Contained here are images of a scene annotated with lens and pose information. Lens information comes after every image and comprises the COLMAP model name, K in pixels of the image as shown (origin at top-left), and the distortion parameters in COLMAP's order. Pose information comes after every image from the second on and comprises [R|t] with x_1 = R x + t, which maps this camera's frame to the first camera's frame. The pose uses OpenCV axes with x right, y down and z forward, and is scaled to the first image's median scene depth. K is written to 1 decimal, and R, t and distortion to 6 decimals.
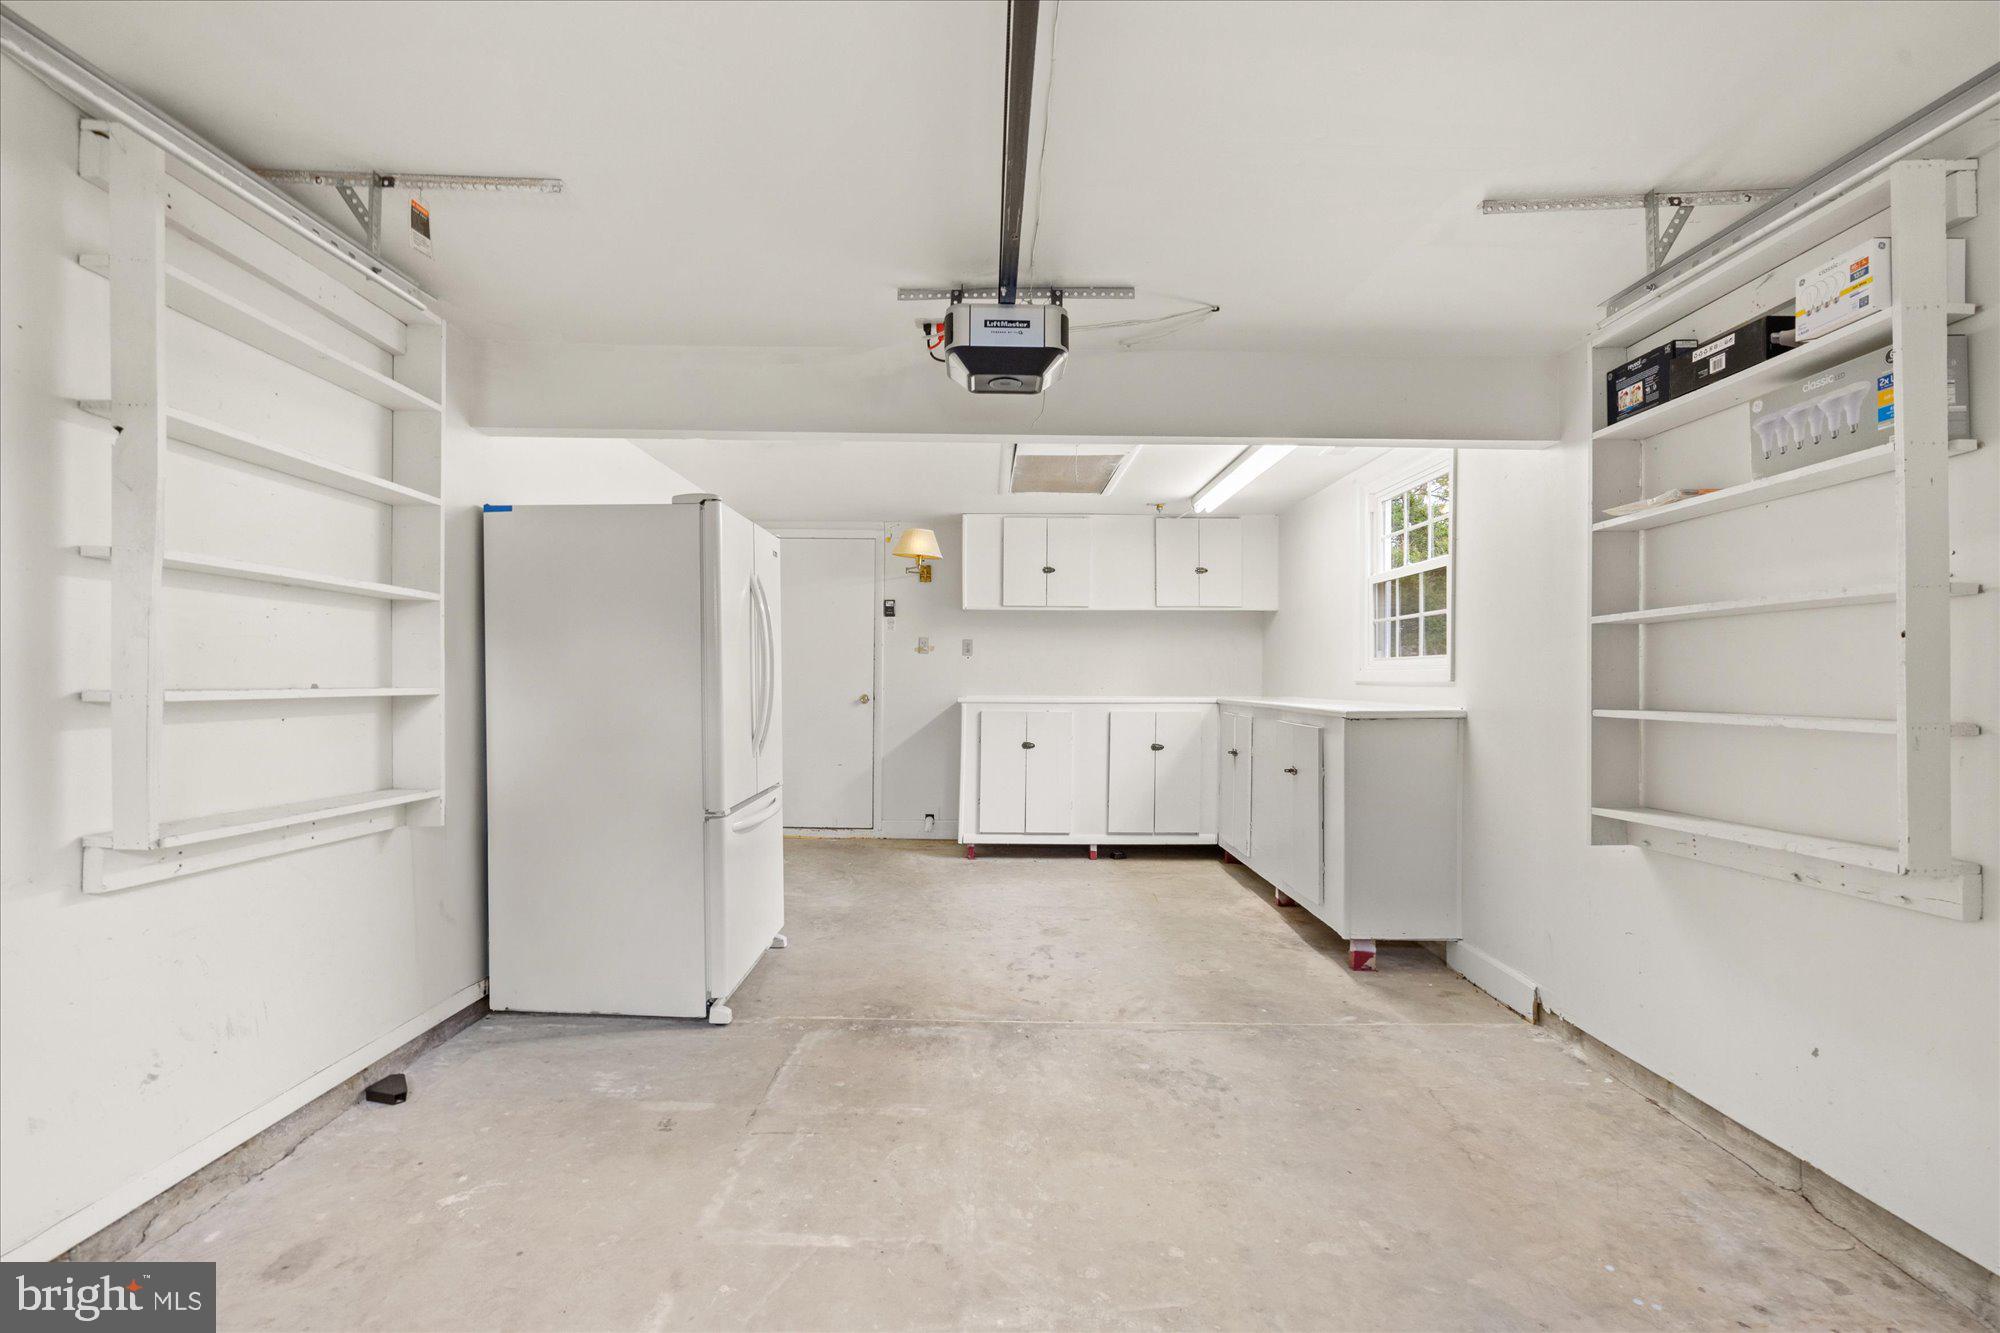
lens RADIAL K [[912.4, 0, 1001.1], [0, 912.4, 672.6], [0, 0, 1]] dist [-0.010033, 0.000101]
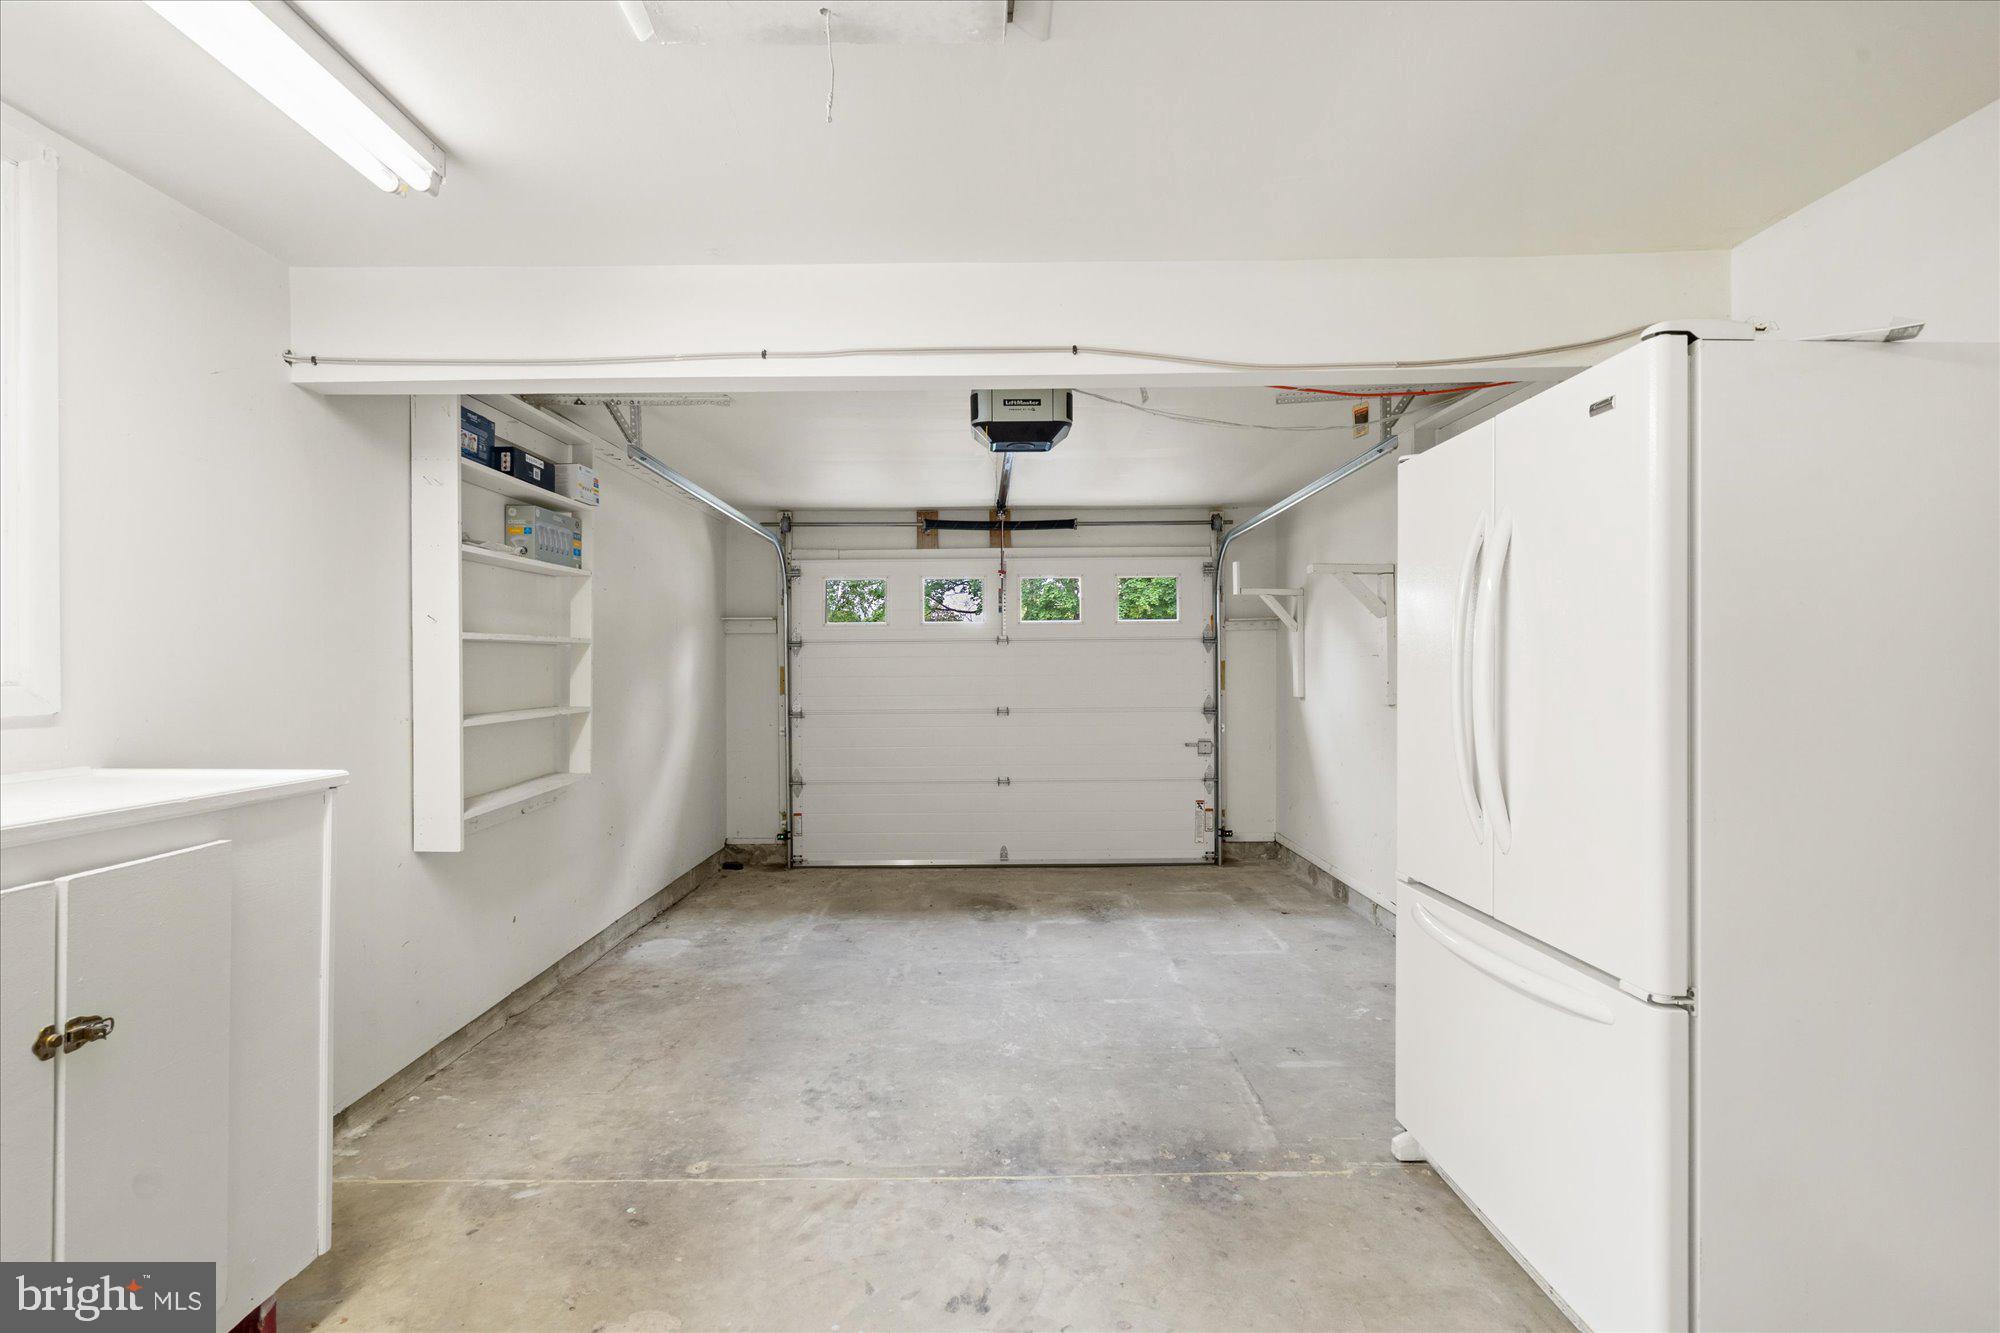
lens RADIAL K [[912.4, 0, 991.7], [0, 912.4, 666.9], [0, 0, 1]] dist [-0.010033, 0.000101]
pose [[-0.999986, -0.000152, 0.005271, 0.032279], [-0.000178, 0.999987, -0.005055, -0.015216], [-0.005271, -0.005055, -0.999973, 1.912604]]
